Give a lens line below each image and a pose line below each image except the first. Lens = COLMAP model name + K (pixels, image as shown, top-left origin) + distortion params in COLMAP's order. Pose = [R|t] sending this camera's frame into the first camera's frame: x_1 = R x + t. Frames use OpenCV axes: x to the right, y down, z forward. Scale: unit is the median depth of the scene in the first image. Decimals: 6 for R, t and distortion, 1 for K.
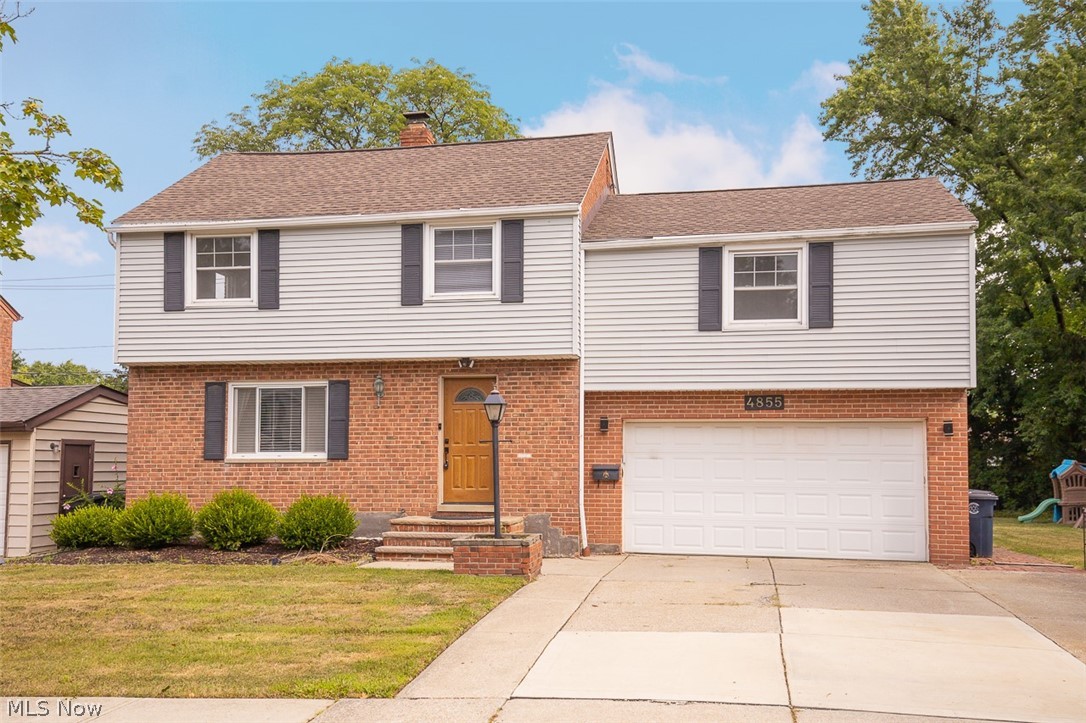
lens RADIAL K [[1093.6, 0, 543.0], [0, 1093.6, 361.5], [0, 0, 1]] dist [0.007850, -0.001553]
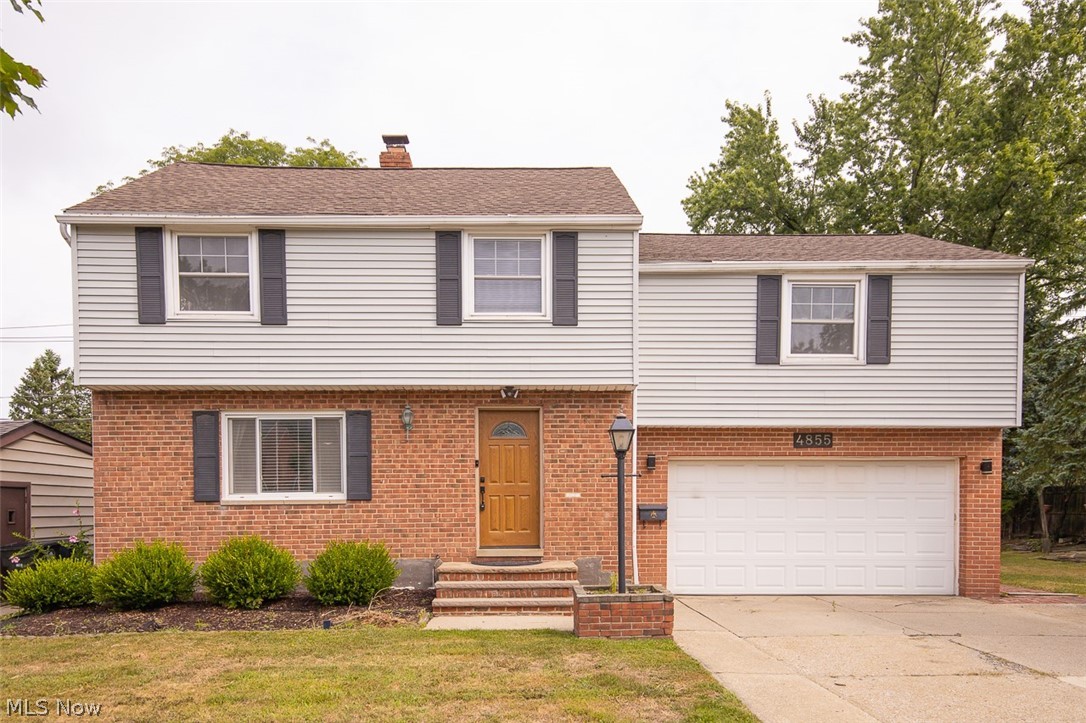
lens RADIAL K [[809.4, 0, 541.8], [0, 809.4, 510.2], [0, 0, 1]] dist [-0.011379, 0.000689]
pose [[0.974452, -0.007840, 0.224457, -0.196419], [-0.013866, 0.995384, 0.094963, 0.034195], [-0.224165, -0.095649, 0.969846, 0.341830]]
